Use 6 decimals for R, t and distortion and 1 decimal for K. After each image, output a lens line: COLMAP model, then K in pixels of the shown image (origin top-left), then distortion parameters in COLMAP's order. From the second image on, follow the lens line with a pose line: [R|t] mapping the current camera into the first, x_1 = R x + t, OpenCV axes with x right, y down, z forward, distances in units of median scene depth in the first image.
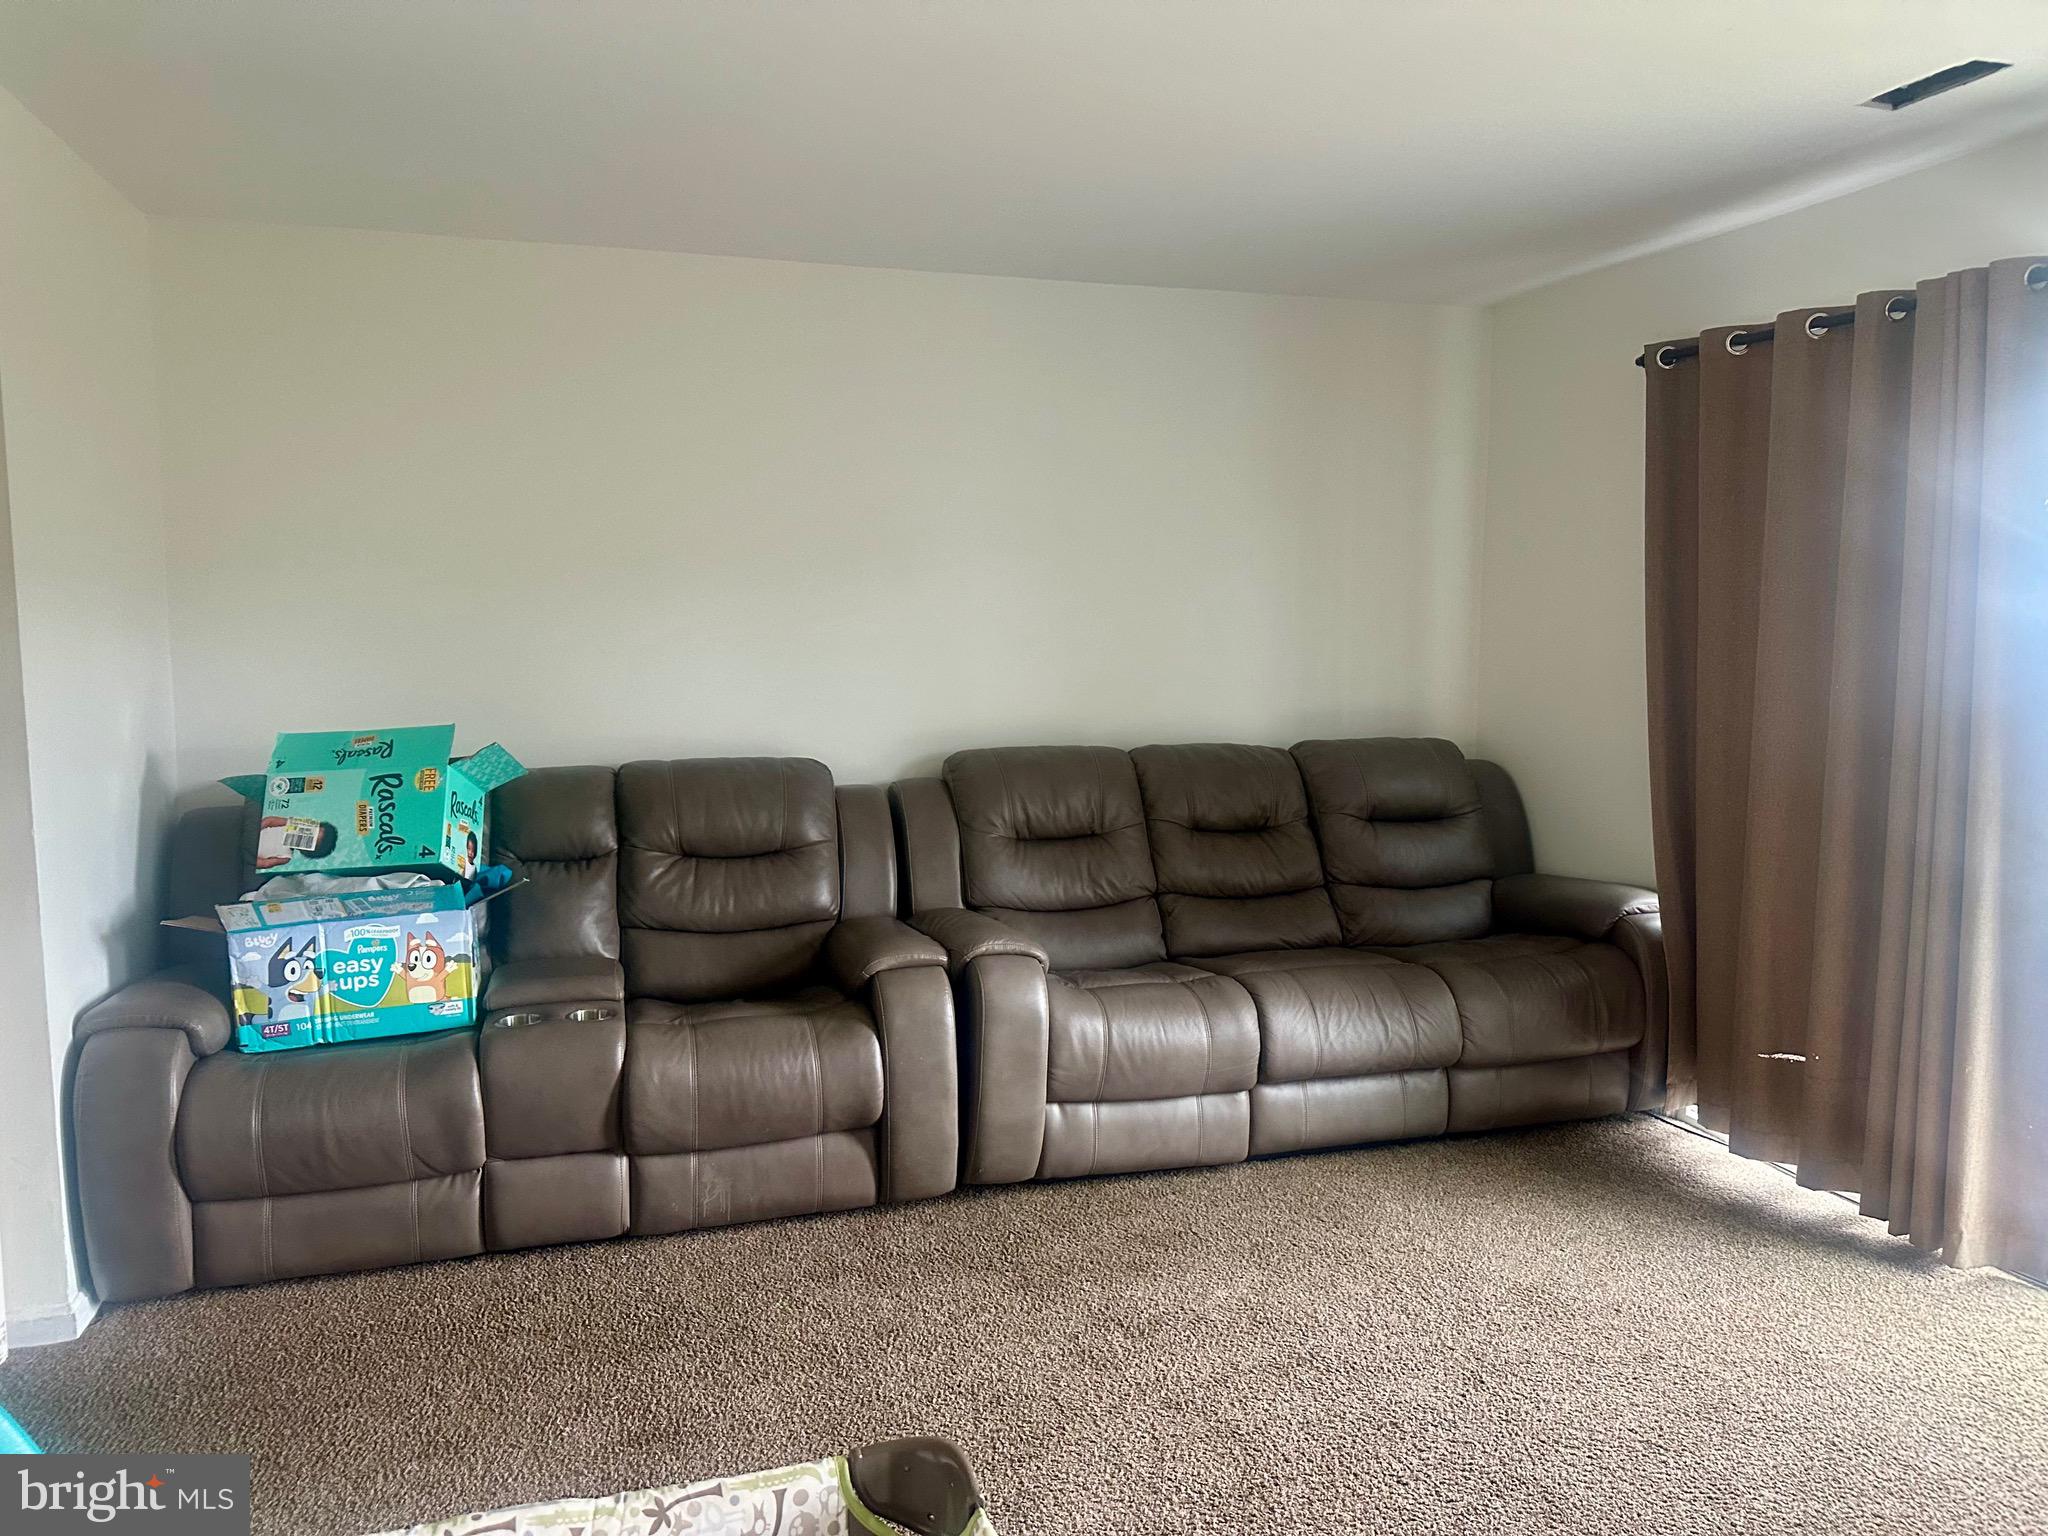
lens RADIAL K [[1422.7, 0, 1024.0], [0, 1422.7, 768.0], [0, 0, 1]] dist [0.078710, -0.096058]
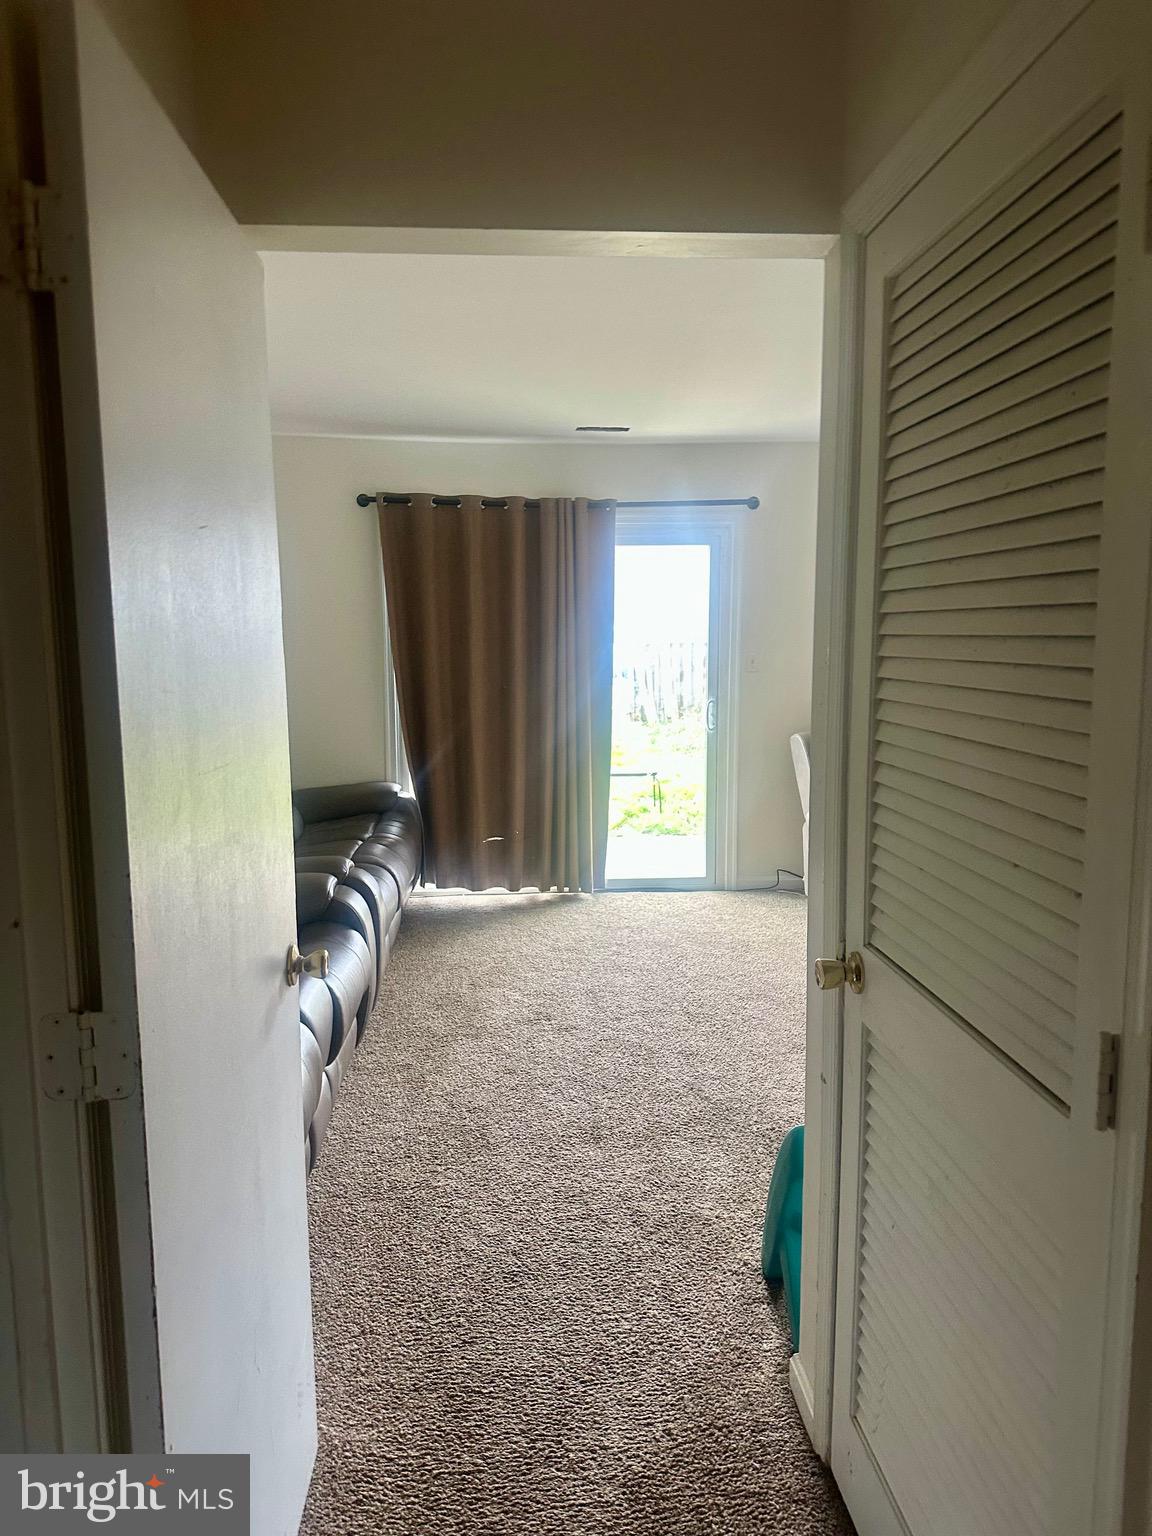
lens RADIAL K [[1072.9, 0, 538.4], [0, 1072.9, 775.6], [0, 0, 1]] dist [0.123033, -0.139646]
pose [[0.238969, -0.123428, 0.963151, -1.063597], [0.106874, 0.989206, 0.100250, -0.054261], [-0.965128, 0.078980, 0.249581, 0.539109]]
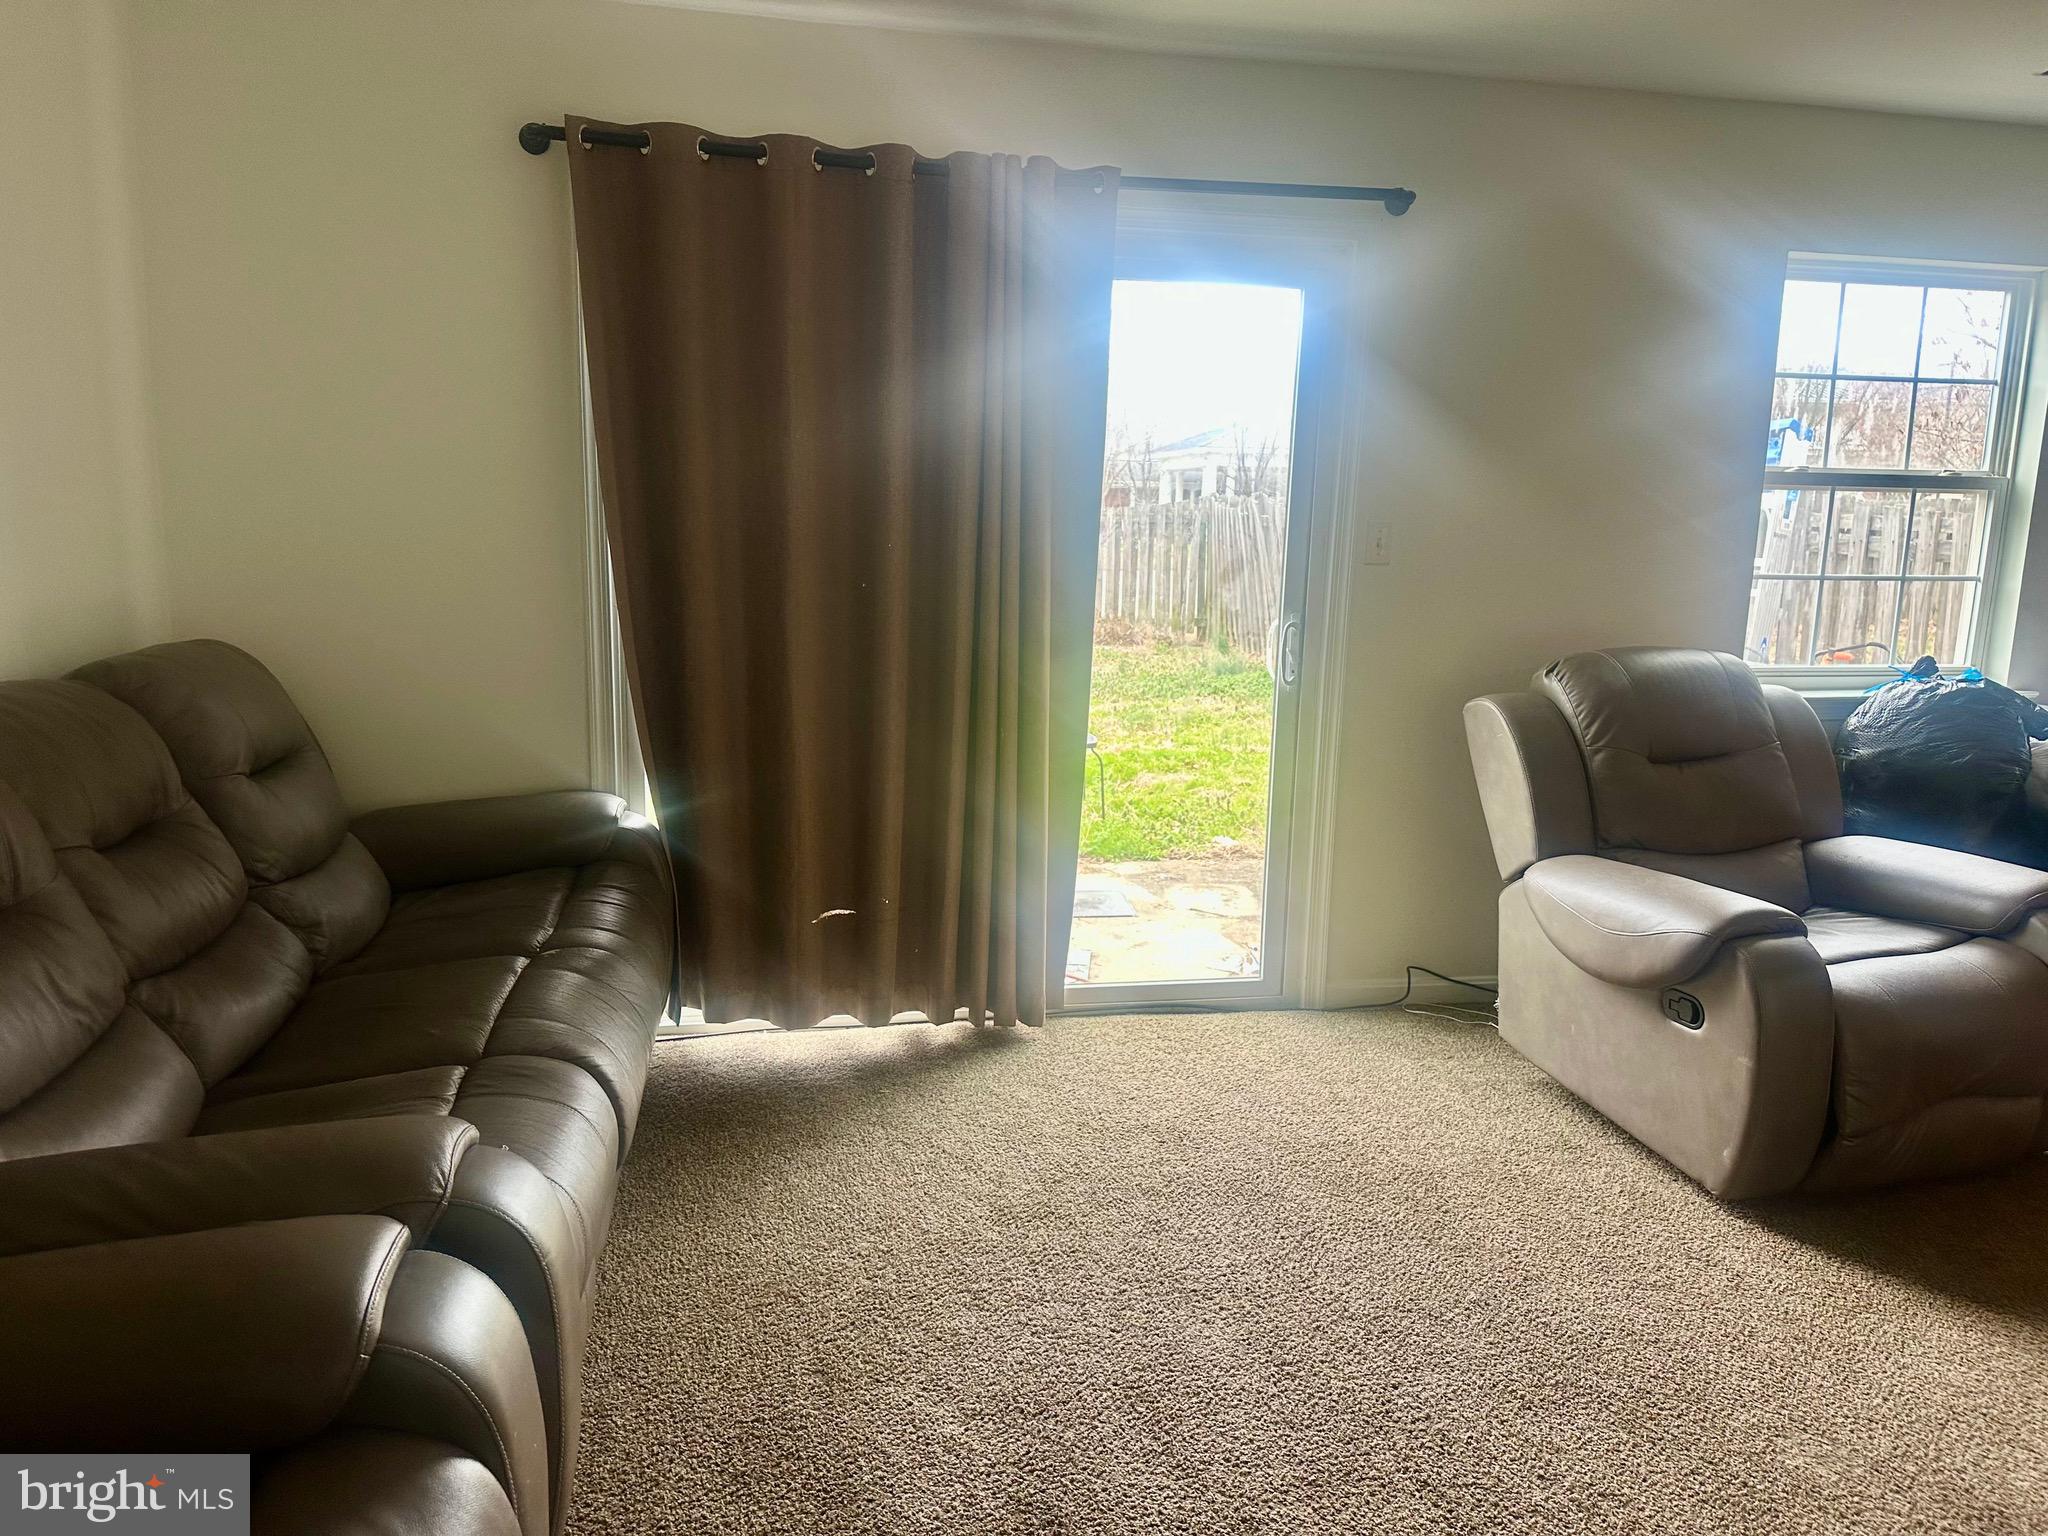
lens RADIAL K [[1422.7, 0, 1024.0], [0, 1422.7, 768.0], [0, 0, 1]] dist [0.078710, -0.096058]
pose [[0.099202, -0.169779, 0.980476, -0.437866], [0.077184, 0.983681, 0.162525, -0.054483], [-0.992069, 0.059554, 0.110687, 0.783024]]
